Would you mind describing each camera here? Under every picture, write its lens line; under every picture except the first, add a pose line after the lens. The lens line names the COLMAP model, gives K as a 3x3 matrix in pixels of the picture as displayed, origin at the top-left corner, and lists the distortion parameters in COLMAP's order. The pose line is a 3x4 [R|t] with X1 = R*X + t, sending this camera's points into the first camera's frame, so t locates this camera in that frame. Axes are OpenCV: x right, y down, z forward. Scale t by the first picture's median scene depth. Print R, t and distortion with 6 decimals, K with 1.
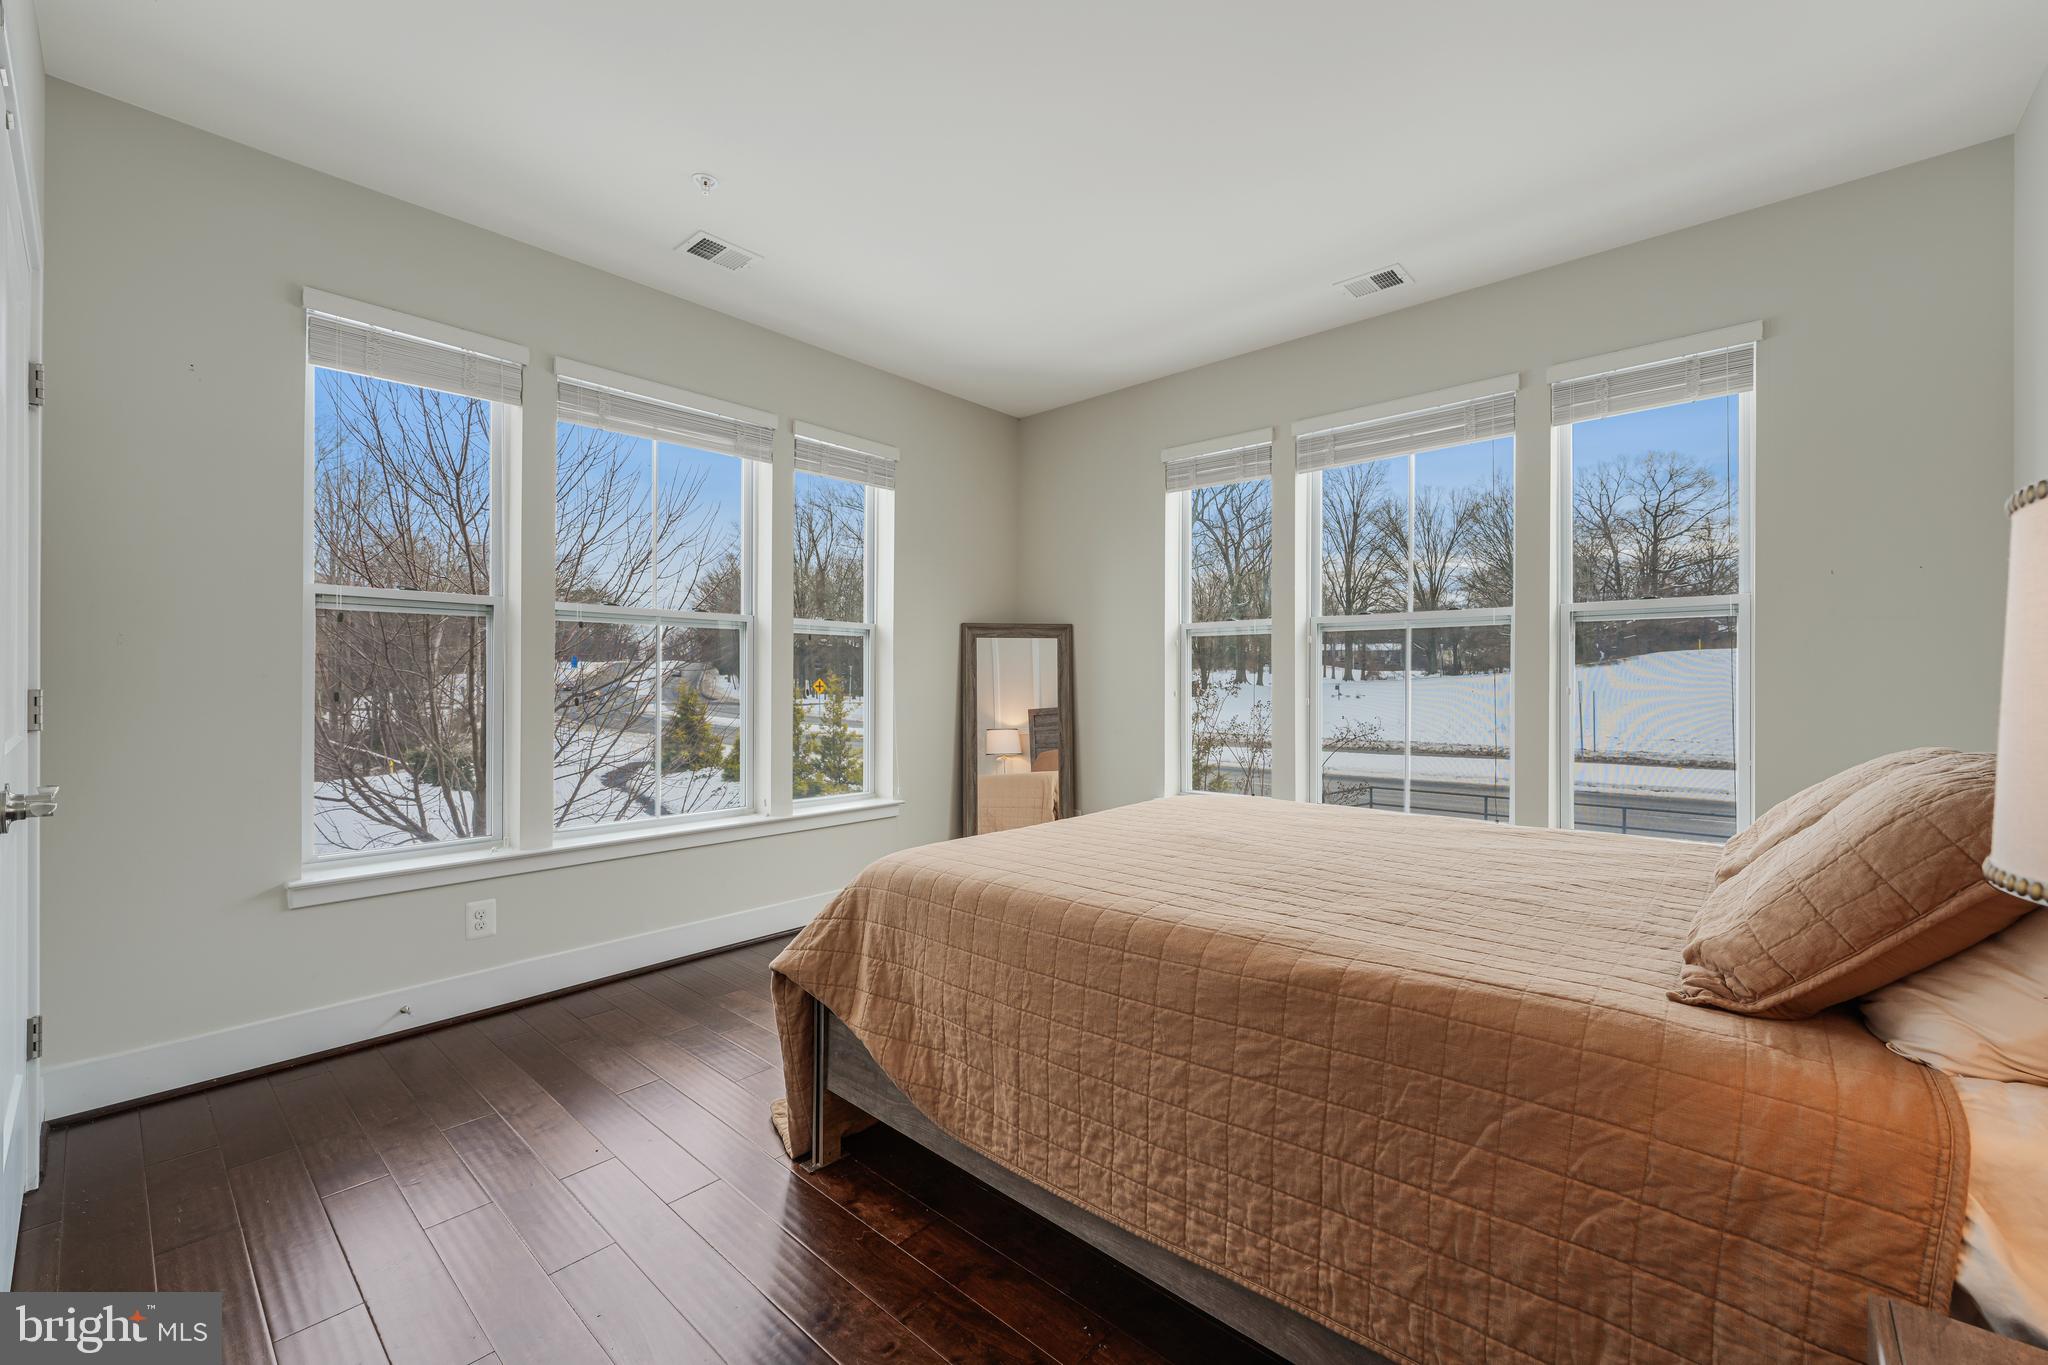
lens RADIAL K [[827.4, 0, 1027.1], [0, 827.4, 683.1], [0, 0, 1]] dist [-0.003722, 0.001892]
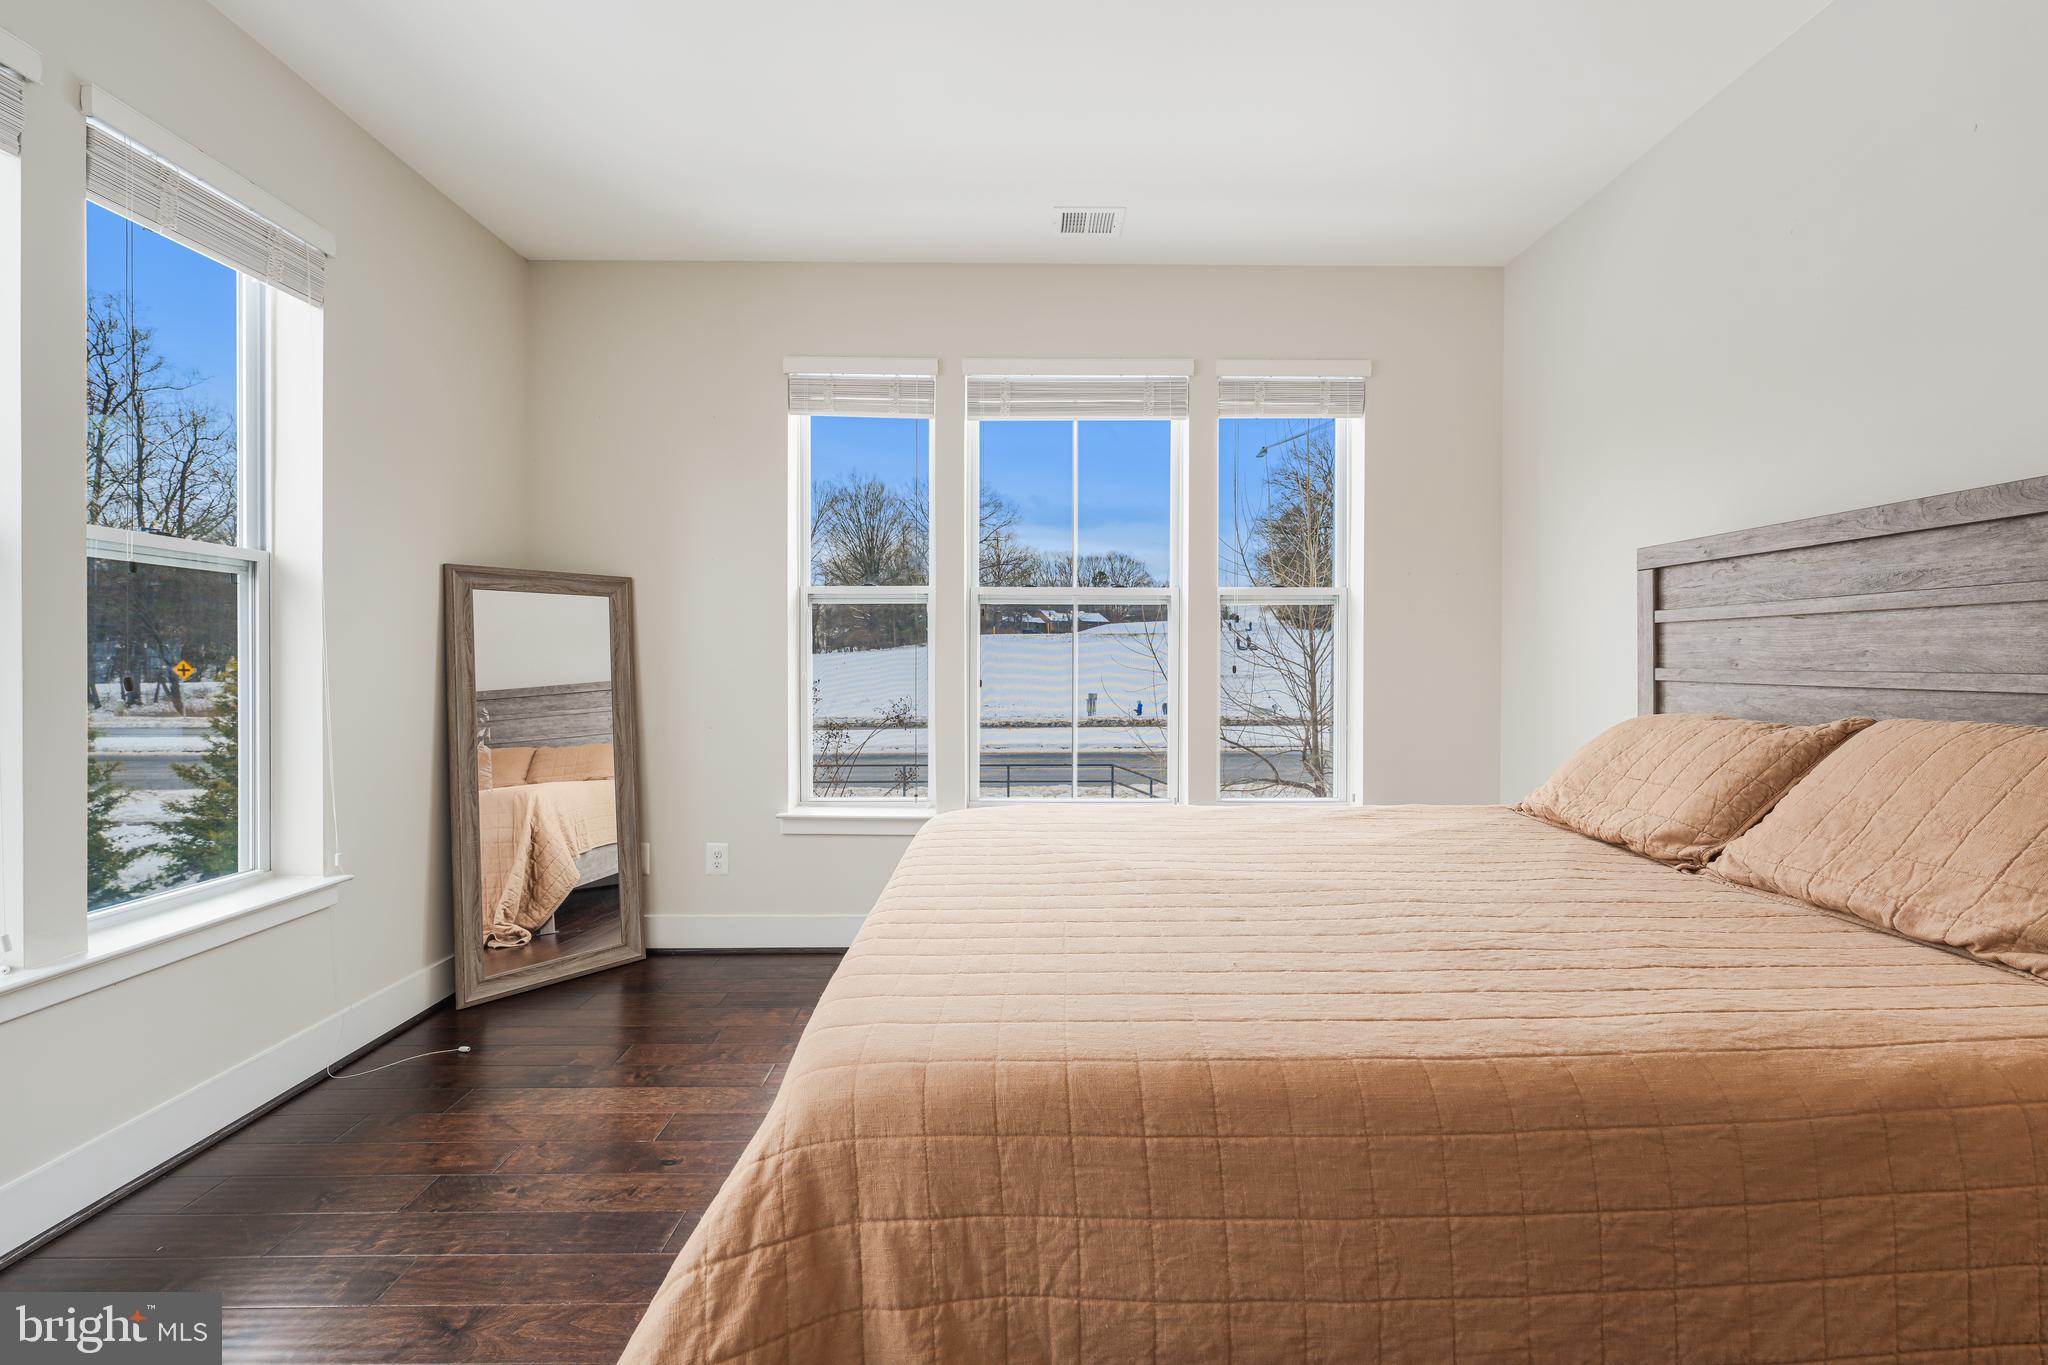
lens RADIAL K [[827.4, 0, 1034.3], [0, 827.4, 665.5], [0, 0, 1]] dist [-0.003722, 0.001892]
pose [[0.734332, -0.005541, 0.678768, -0.225877], [0.000635, 0.999972, 0.007476, -0.002556], [-0.678790, -0.005059, 0.734315, 0.337678]]
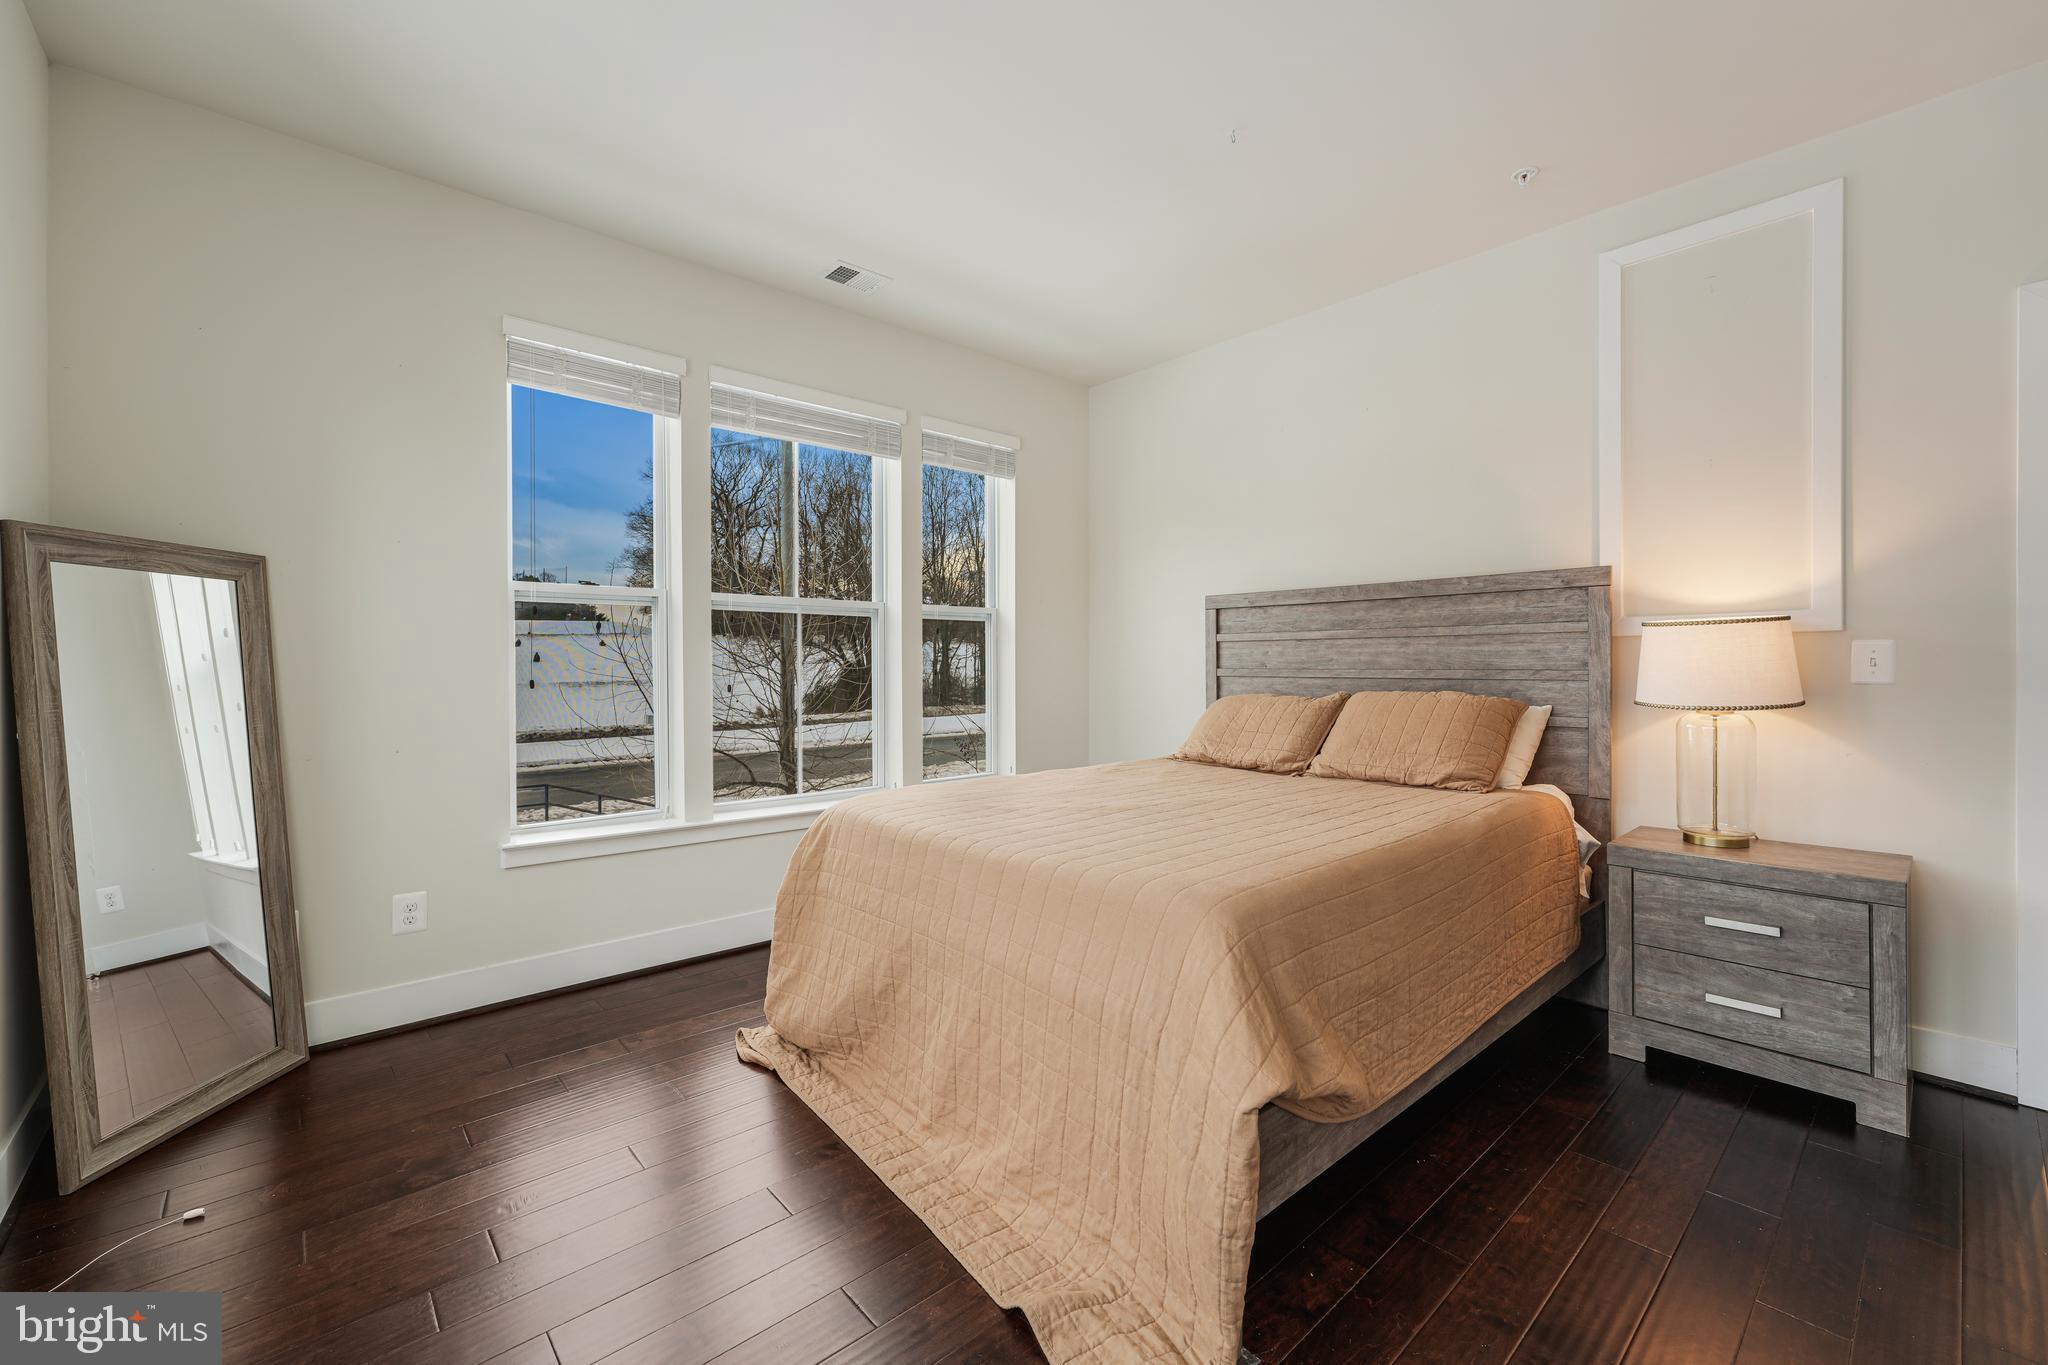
lens RADIAL K [[827.4, 0, 1032.3], [0, 827.4, 668.8], [0, 0, 1]] dist [-0.003722, 0.001892]
pose [[0.106955, -0.007880, 0.994233, -0.543262], [0.003484, 0.999965, 0.007550, -0.004066], [-0.994258, 0.002656, 0.106979, 0.617372]]
